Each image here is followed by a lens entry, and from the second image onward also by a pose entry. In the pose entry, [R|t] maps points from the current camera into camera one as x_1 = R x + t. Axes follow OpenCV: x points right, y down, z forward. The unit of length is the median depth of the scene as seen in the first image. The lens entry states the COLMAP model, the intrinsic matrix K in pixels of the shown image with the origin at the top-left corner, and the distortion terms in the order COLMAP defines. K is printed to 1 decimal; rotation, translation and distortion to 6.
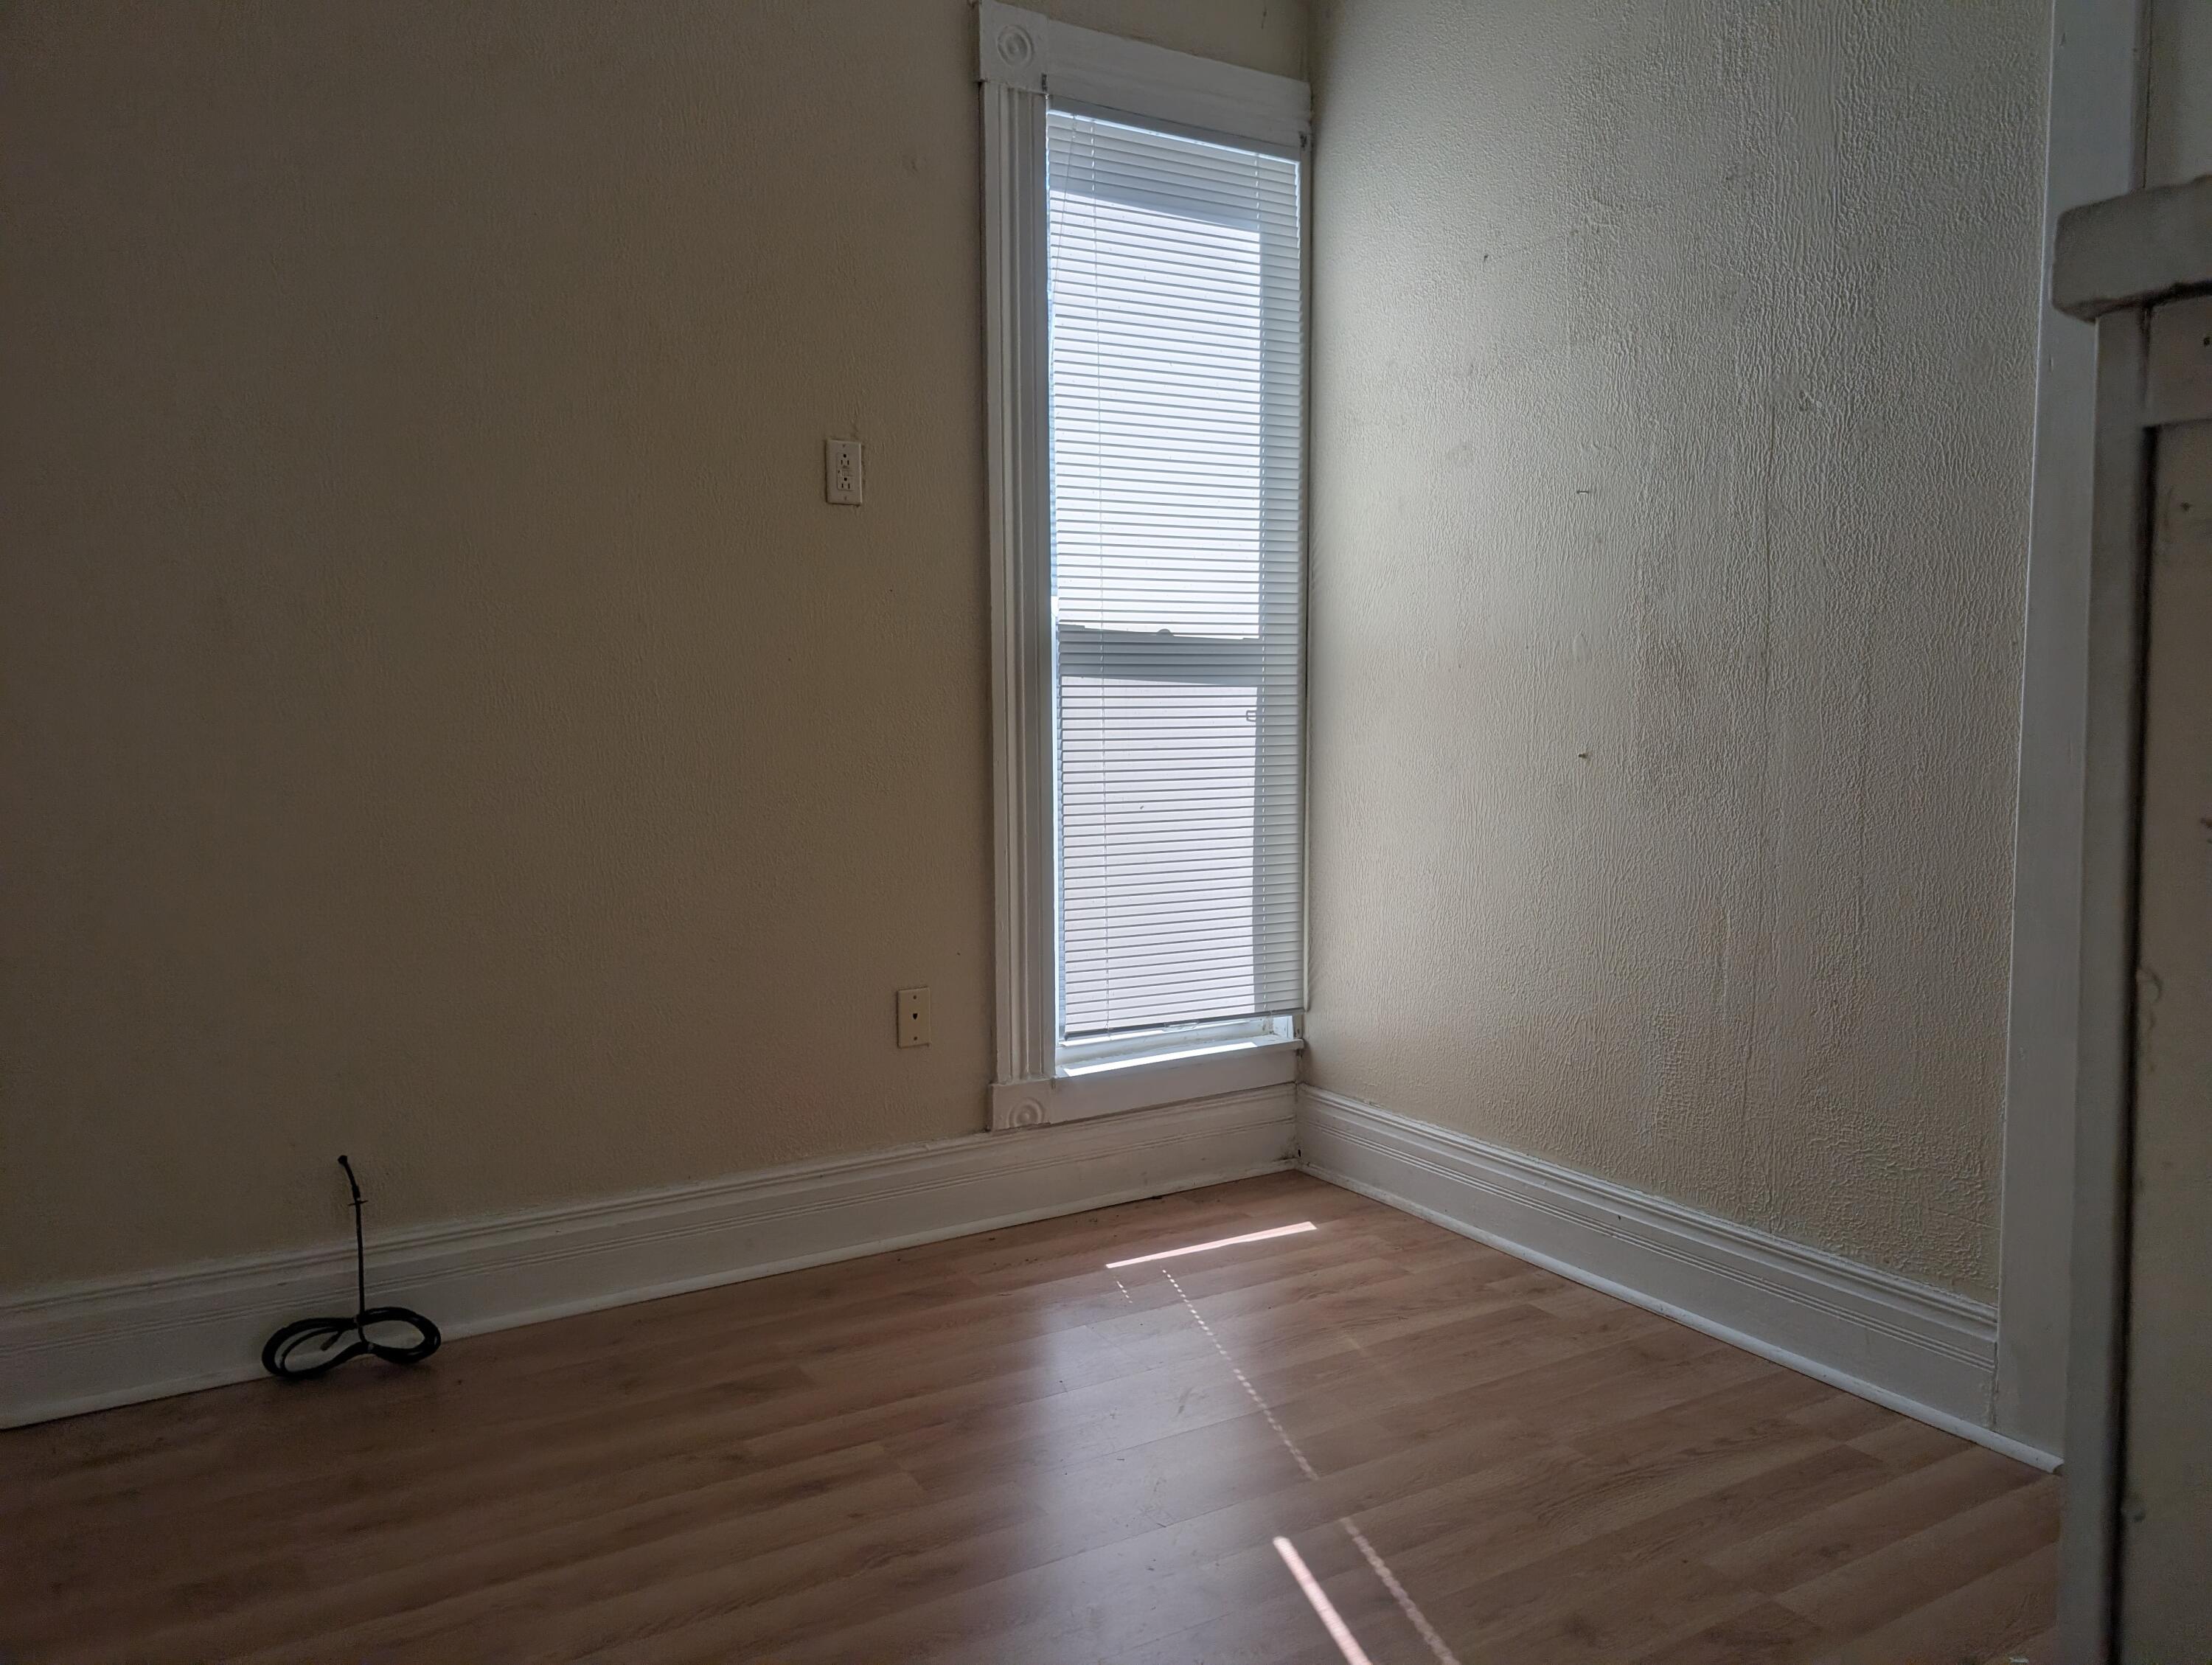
lens RADIAL K [[1595.0, 0, 1102.1], [0, 1595.0, 831.9], [0, 0, 1]] dist [0.016869, -0.002267]
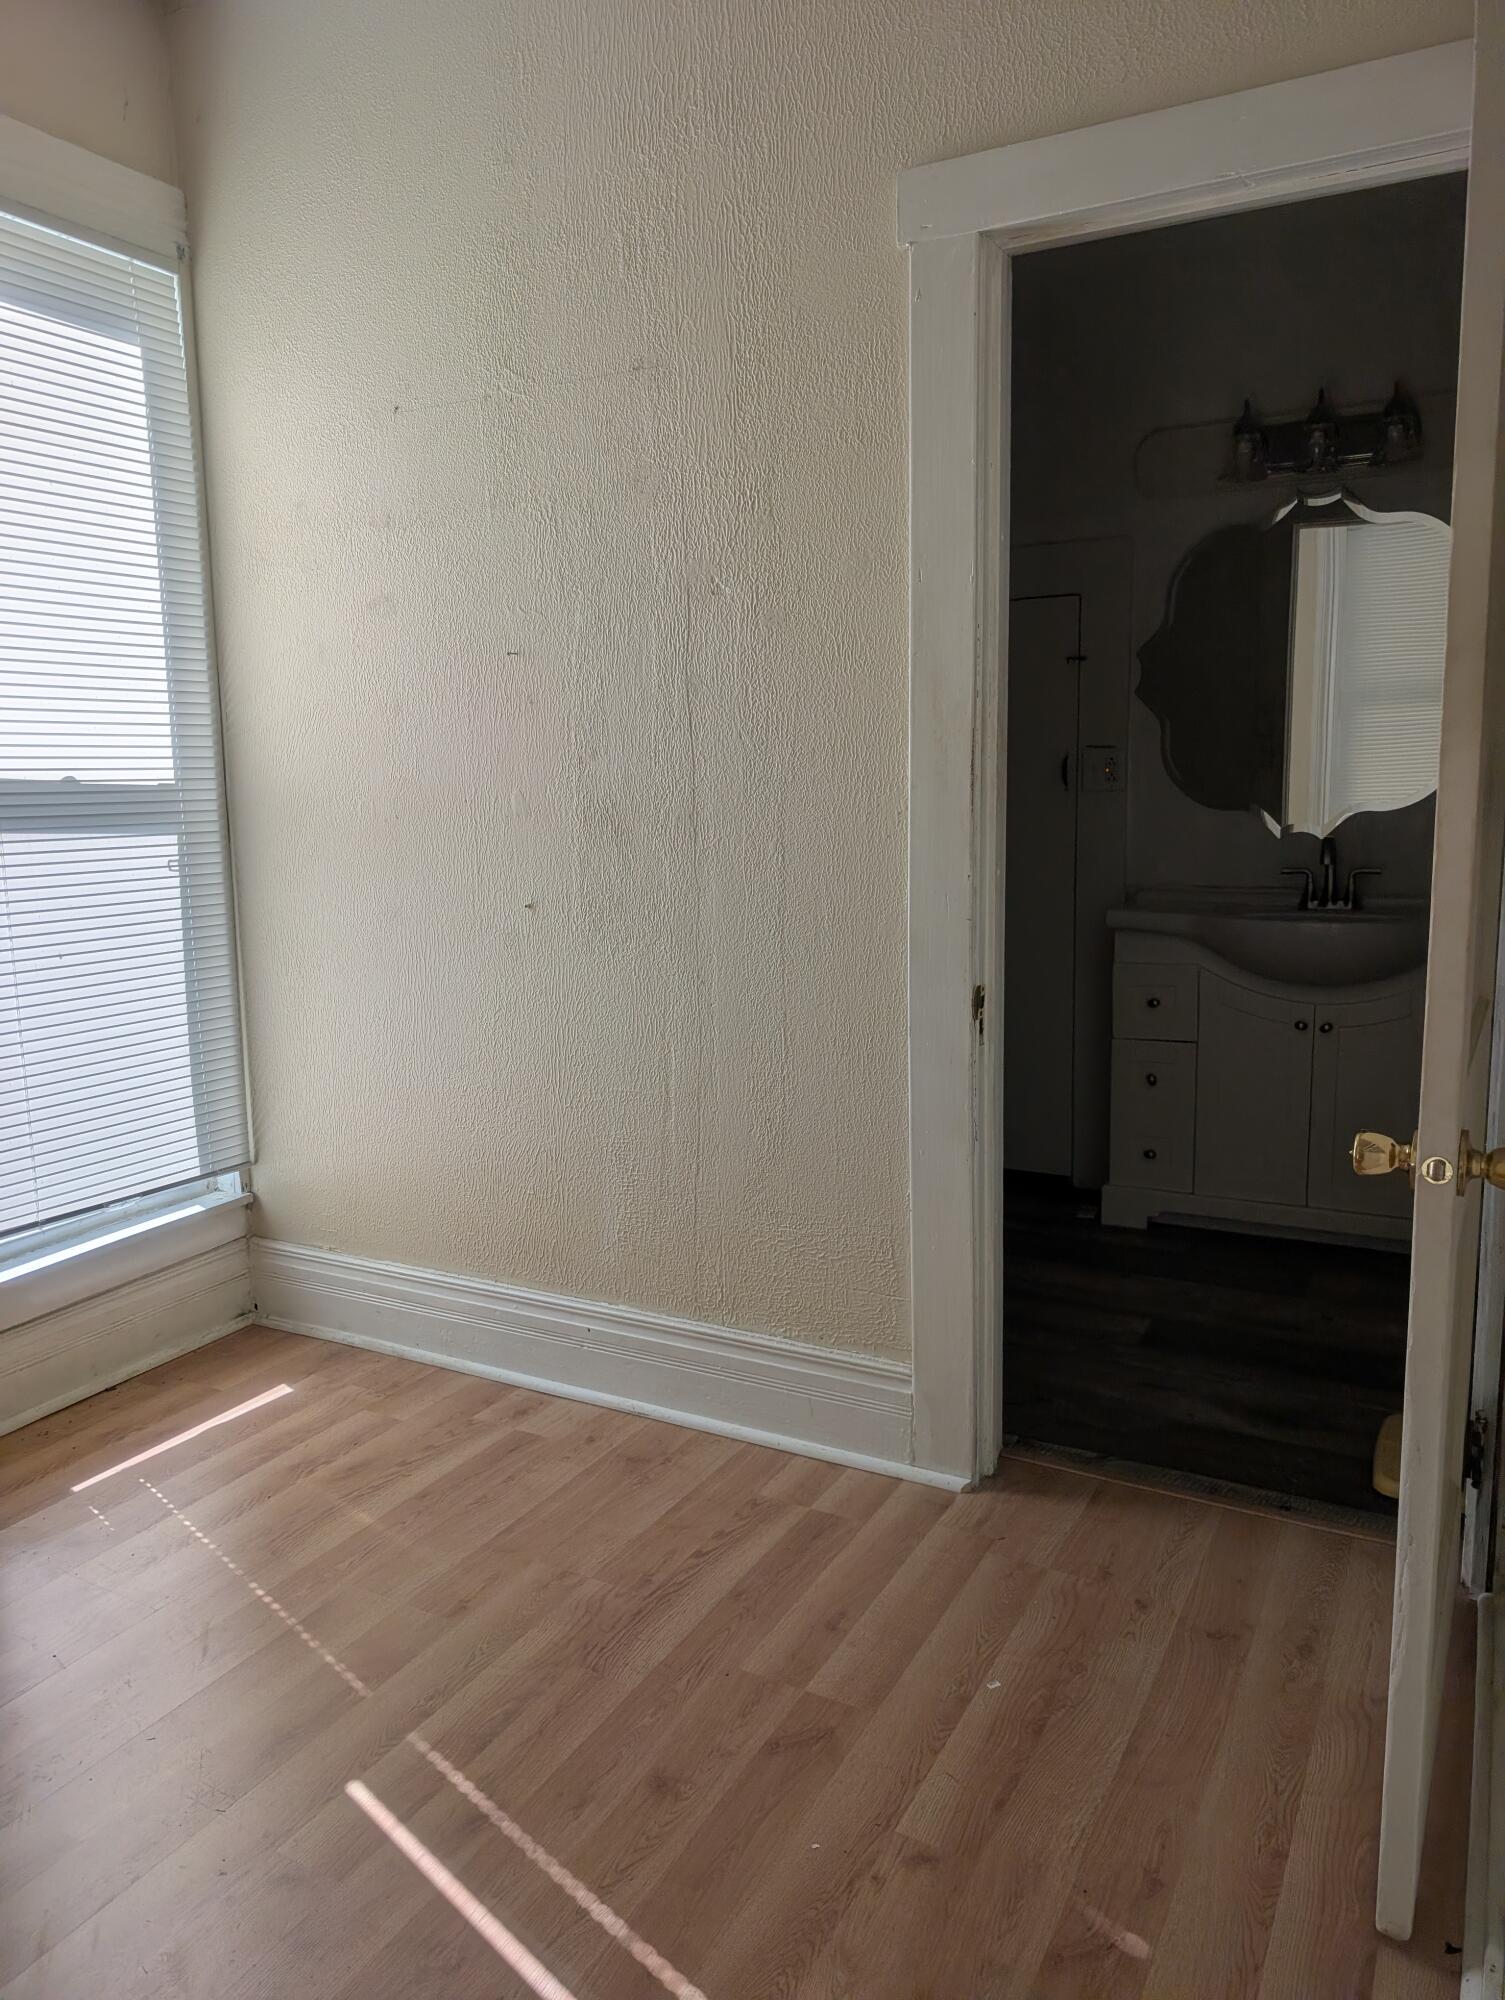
lens RADIAL K [[1440.4, 0, 753.7], [0, 1440.4, 996.8], [0, 0, 1]] dist [0.032014, -0.024810]
pose [[0.868186, -0.074261, 0.490651, -0.046755], [0.048759, 0.996721, 0.064579, -0.045084], [-0.493838, -0.032143, 0.868960, 0.099994]]
